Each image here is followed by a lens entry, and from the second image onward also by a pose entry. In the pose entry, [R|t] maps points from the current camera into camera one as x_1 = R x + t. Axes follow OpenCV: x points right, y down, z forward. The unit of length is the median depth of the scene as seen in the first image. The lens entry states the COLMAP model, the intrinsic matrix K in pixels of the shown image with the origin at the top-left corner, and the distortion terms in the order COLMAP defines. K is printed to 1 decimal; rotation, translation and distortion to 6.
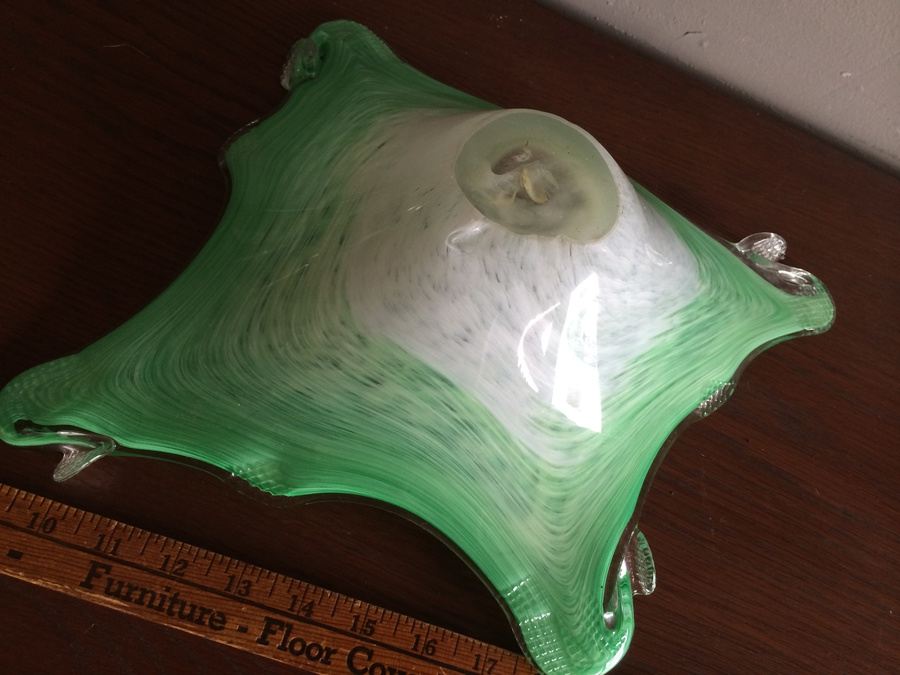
lens RADIAL K [[795.5, 0, 450.0], [0, 795.5, 337.5], [0, 0, 1]] dist [0.032316, -0.060059]
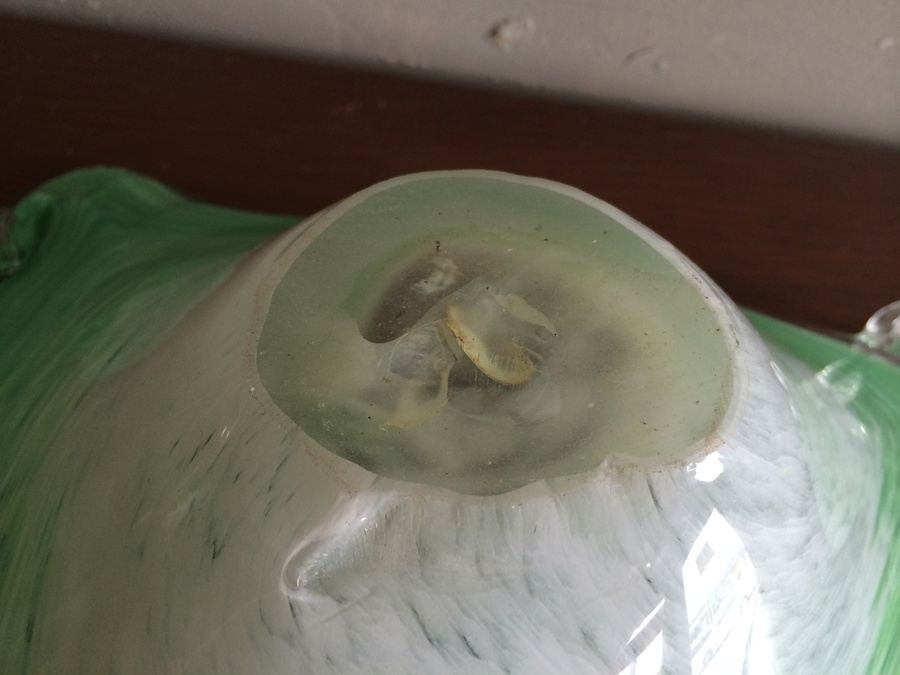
lens RADIAL K [[795.5, 0, 450.0], [0, 795.5, 337.5], [0, 0, 1]] dist [0.032316, -0.060059]
pose [[0.955040, -0.287385, 0.072857, 0.063283], [0.296262, 0.934431, -0.197655, -0.127080], [-0.011277, 0.210353, 0.977560, 0.649046]]
